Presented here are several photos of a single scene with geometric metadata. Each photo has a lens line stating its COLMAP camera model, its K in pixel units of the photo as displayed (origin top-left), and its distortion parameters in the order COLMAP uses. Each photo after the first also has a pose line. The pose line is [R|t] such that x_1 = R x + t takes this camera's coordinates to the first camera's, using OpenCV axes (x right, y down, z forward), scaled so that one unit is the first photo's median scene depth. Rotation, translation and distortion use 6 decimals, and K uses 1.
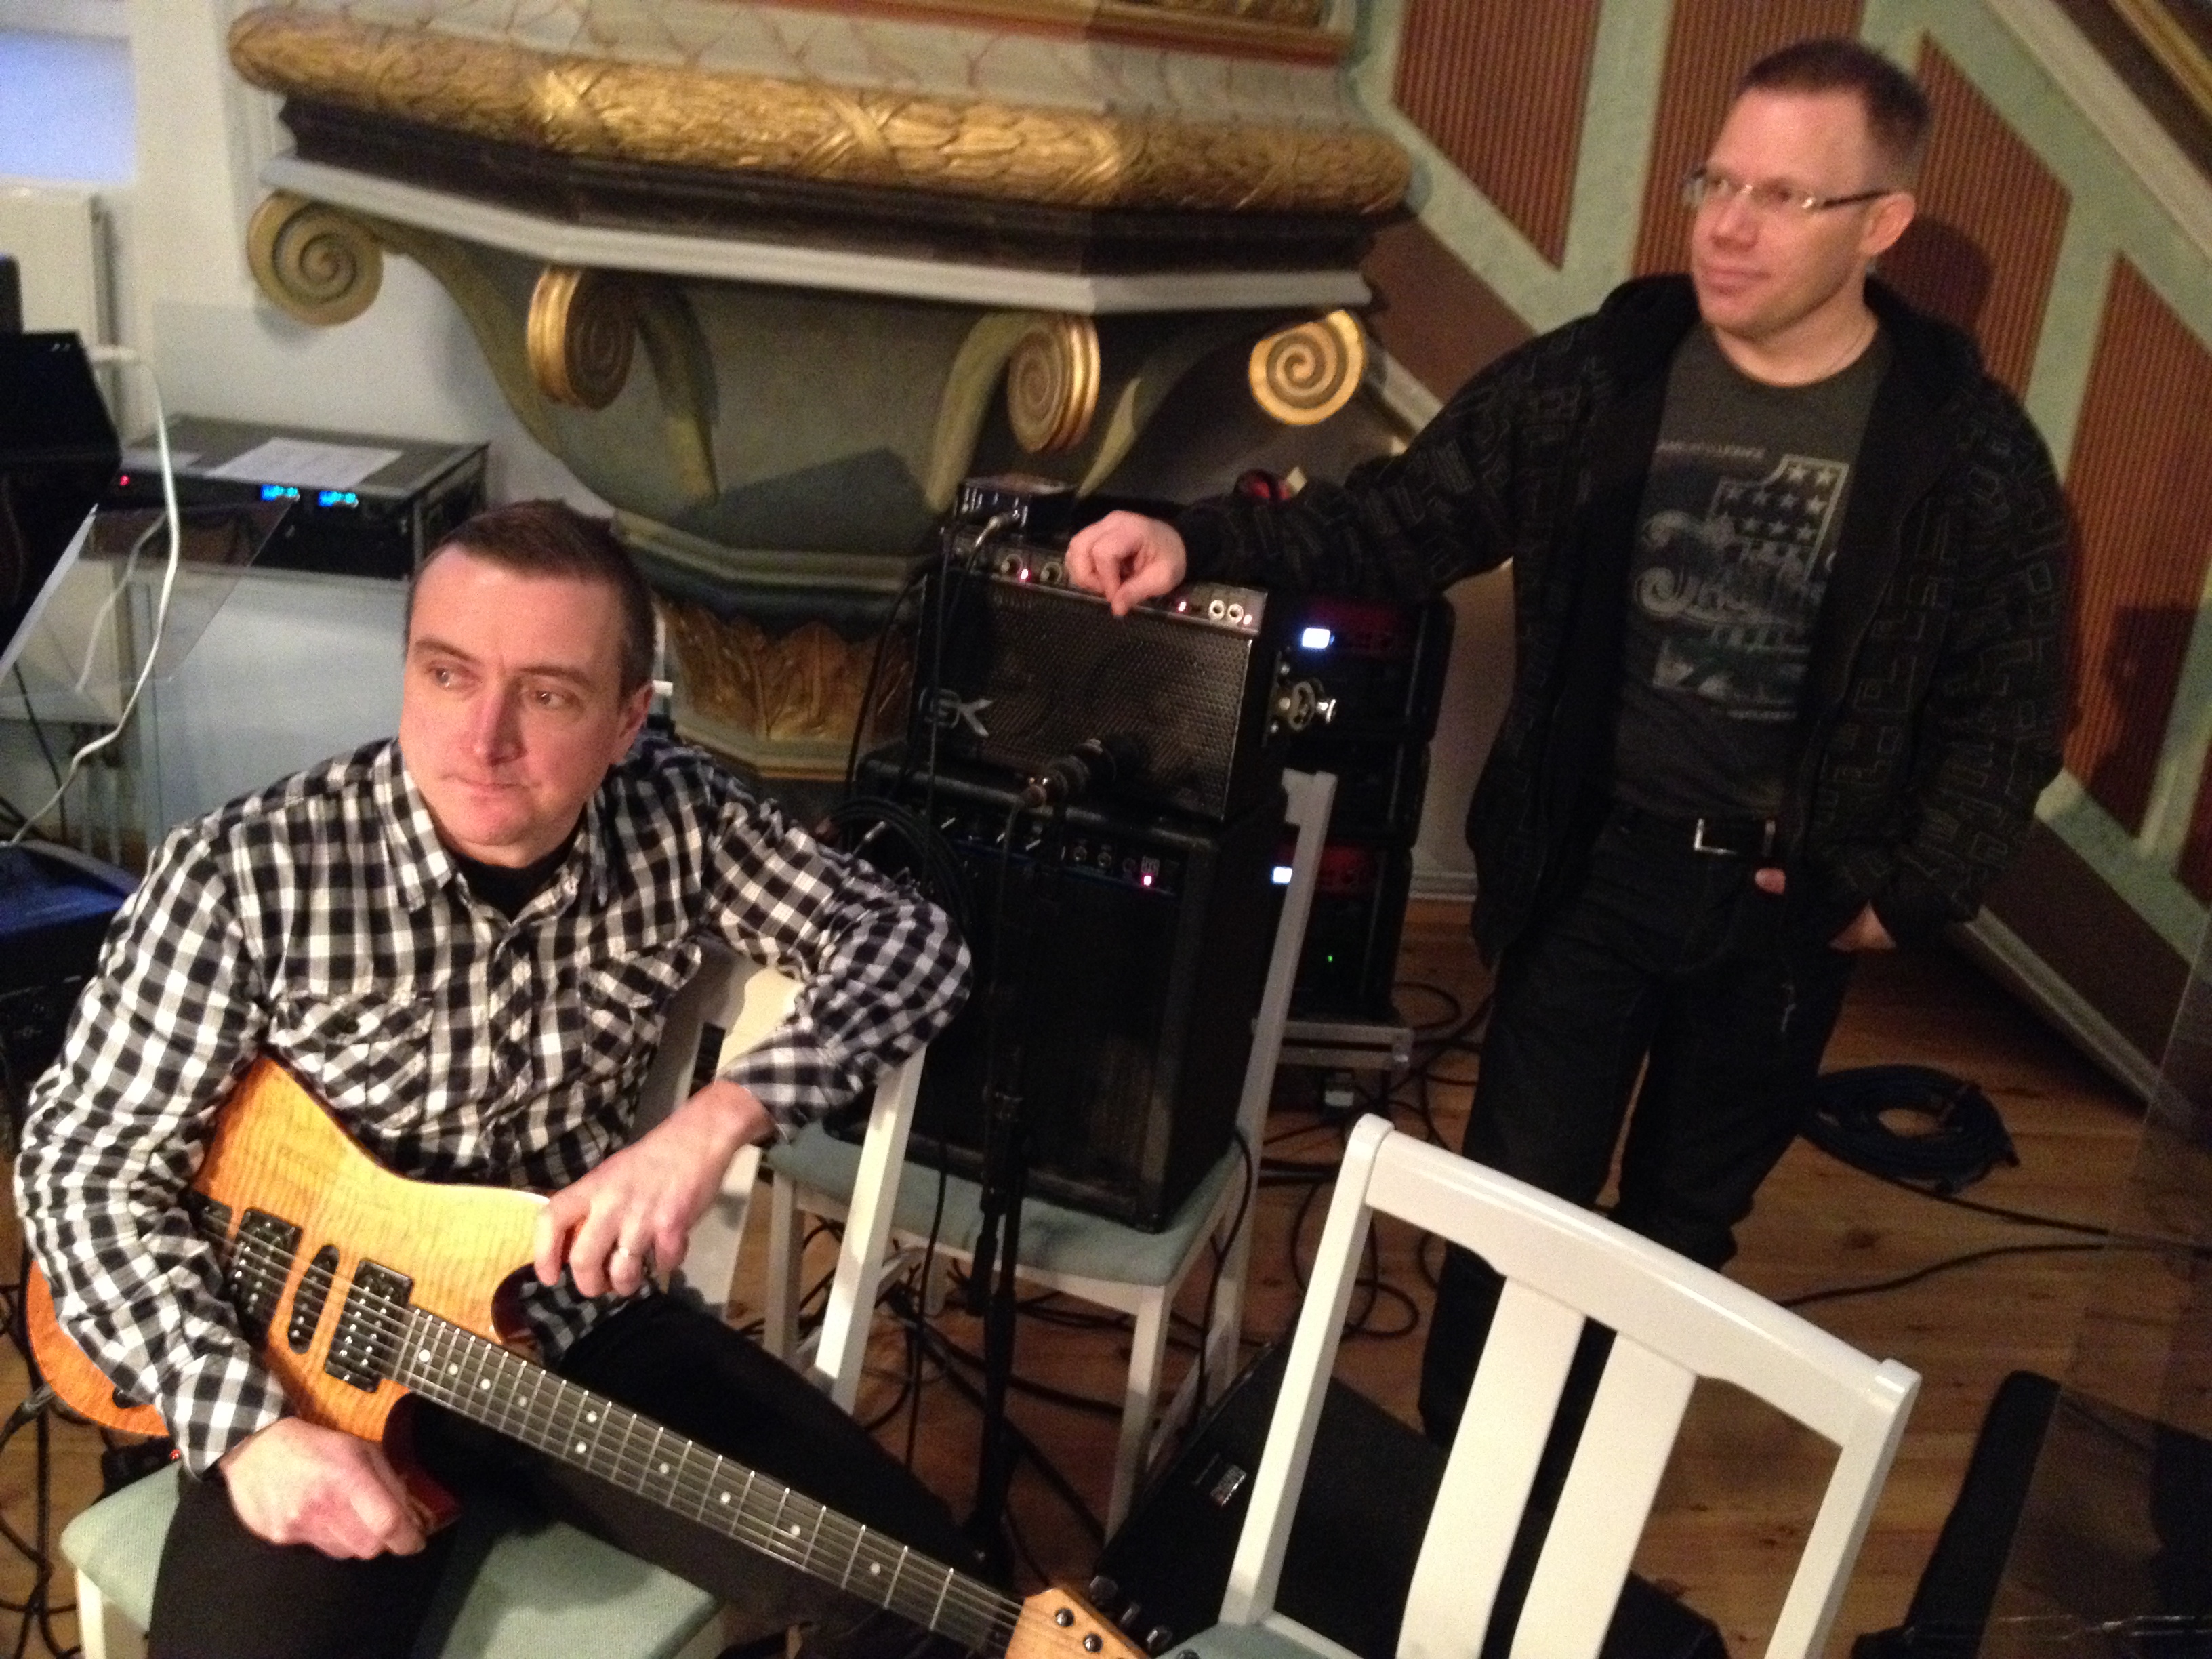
lens RADIAL K [[2073.5, 0, 1090.4], [0, 2073.5, 824.1], [0, 0, 1]] dist [0.124553, -0.292650]
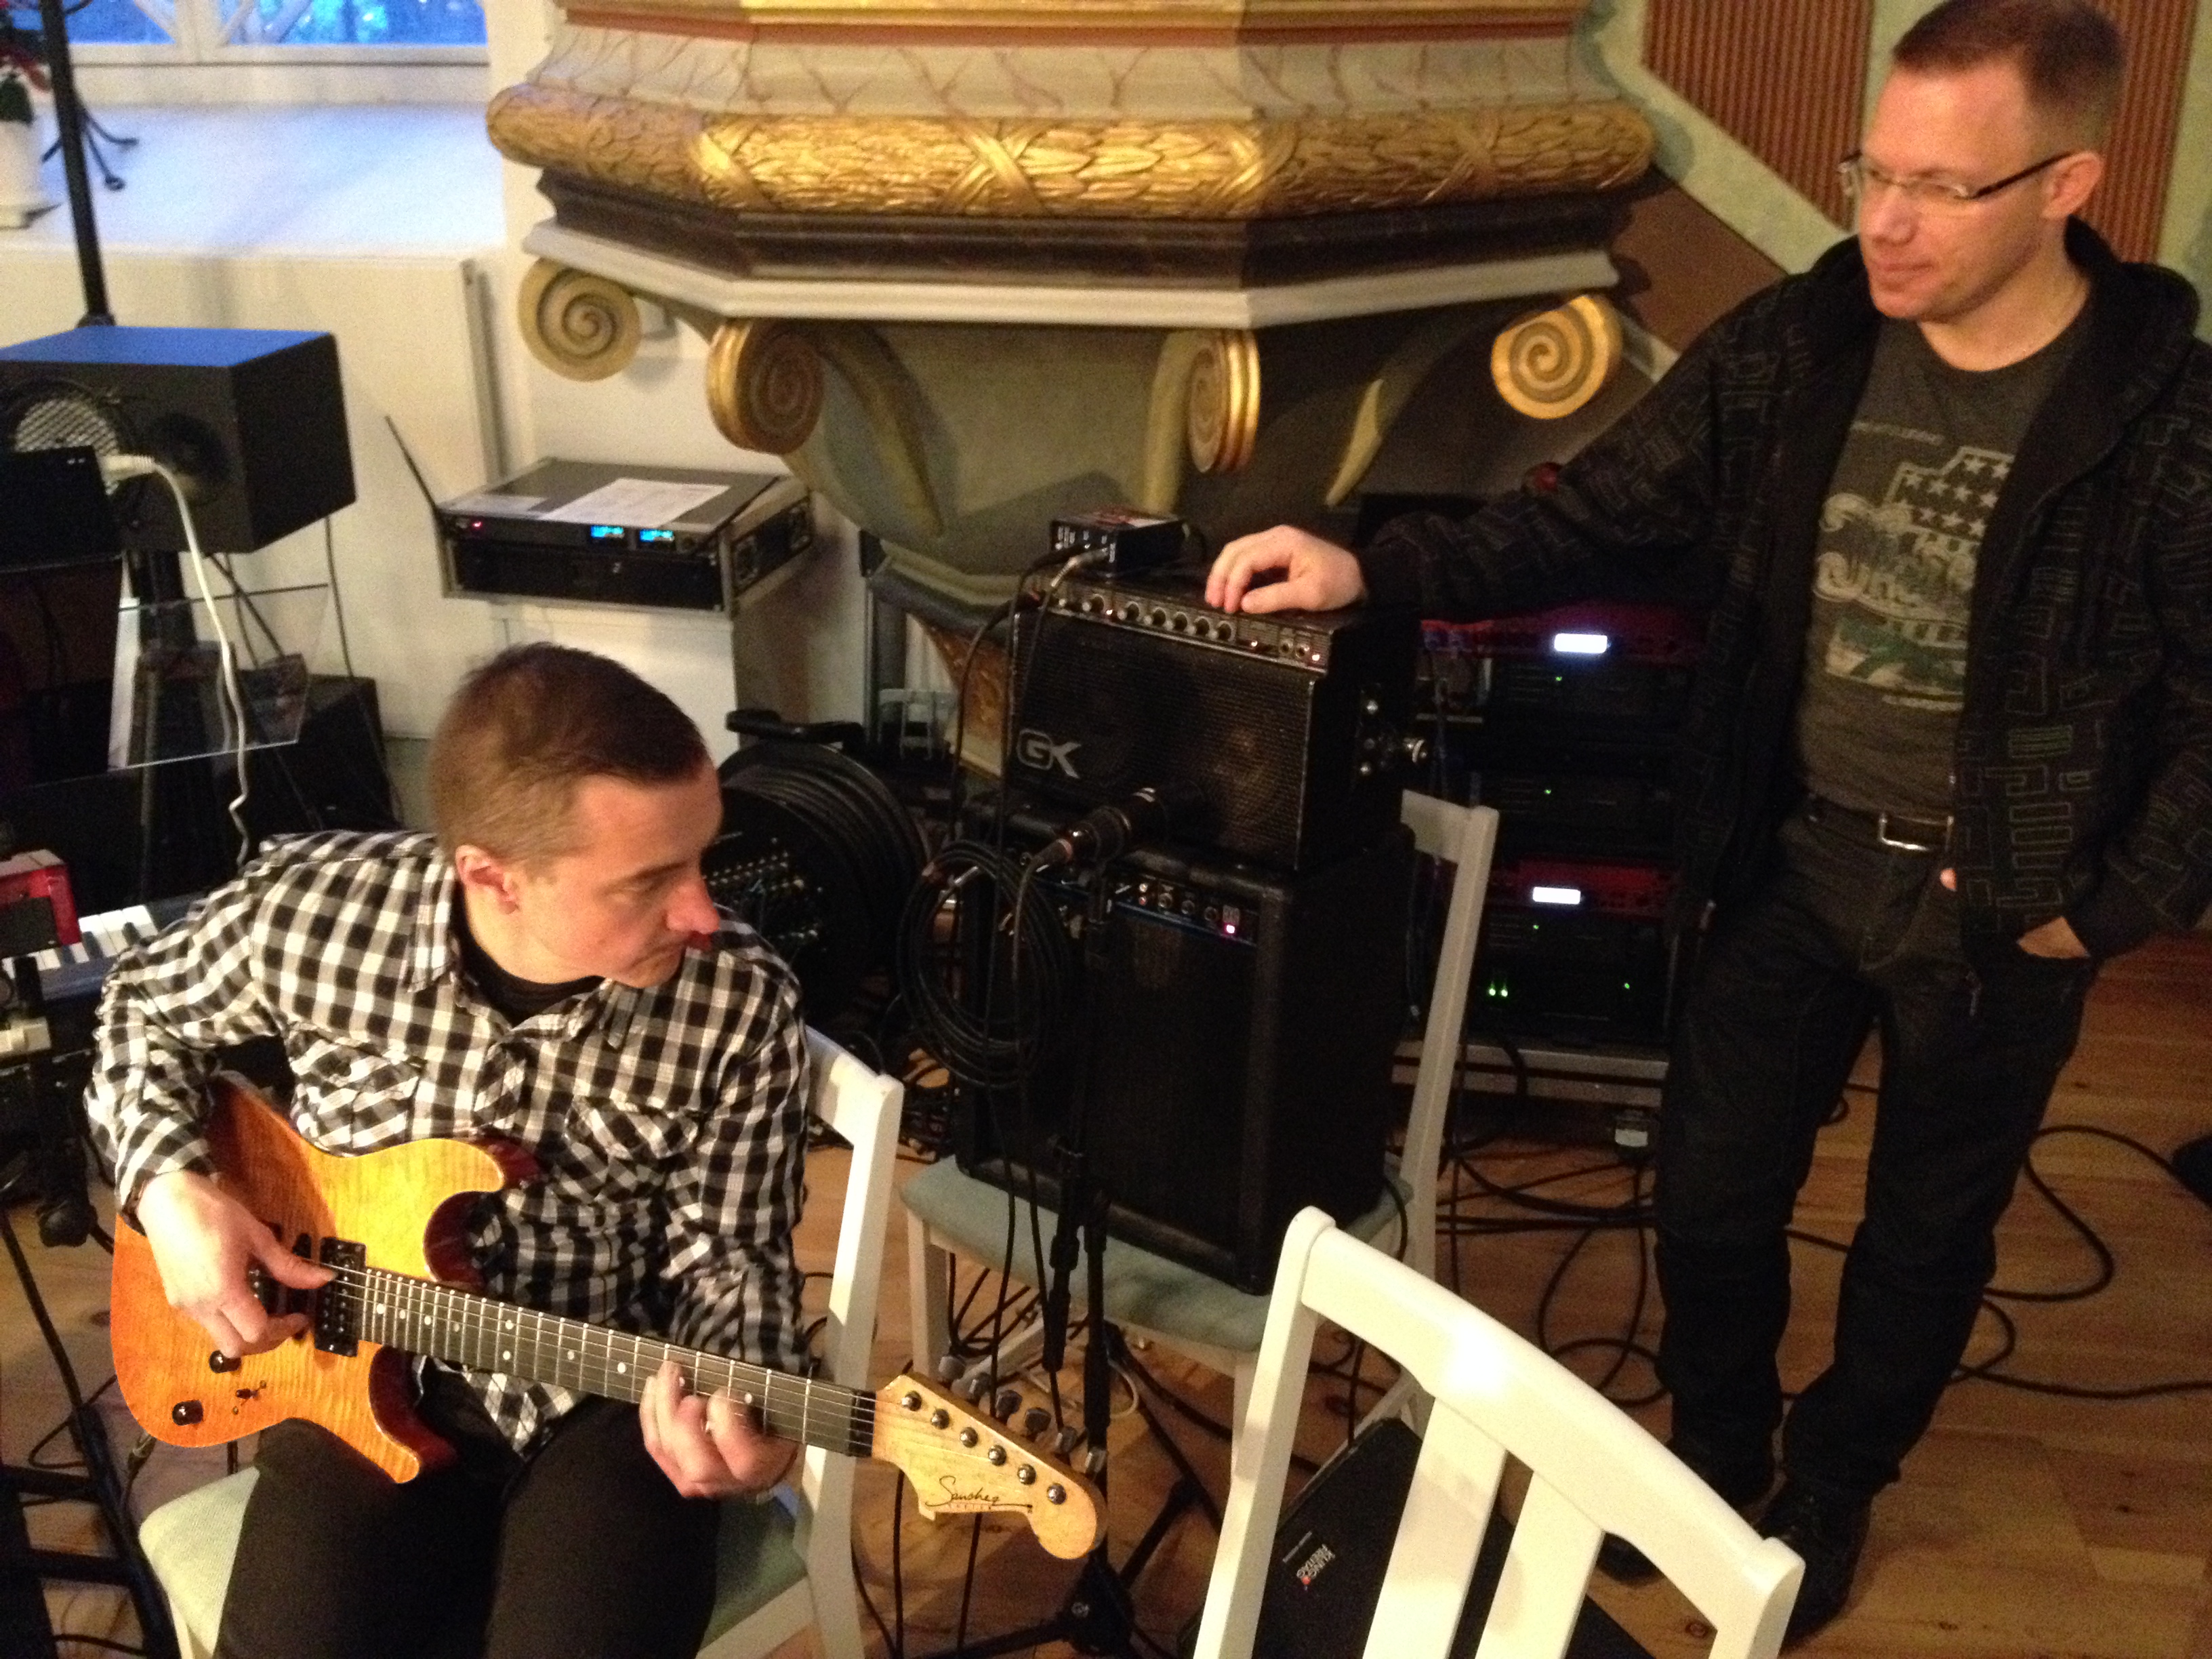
lens RADIAL K [[2073.5, 0, 1090.4], [0, 2073.5, 824.1], [0, 0, 1]] dist [0.124553, -0.292650]
pose [[0.962007, -0.000654, -0.273025, 0.206059], [0.004729, 0.999887, 0.014267, -0.032384], [0.272985, -0.015016, 0.961901, 0.054707]]
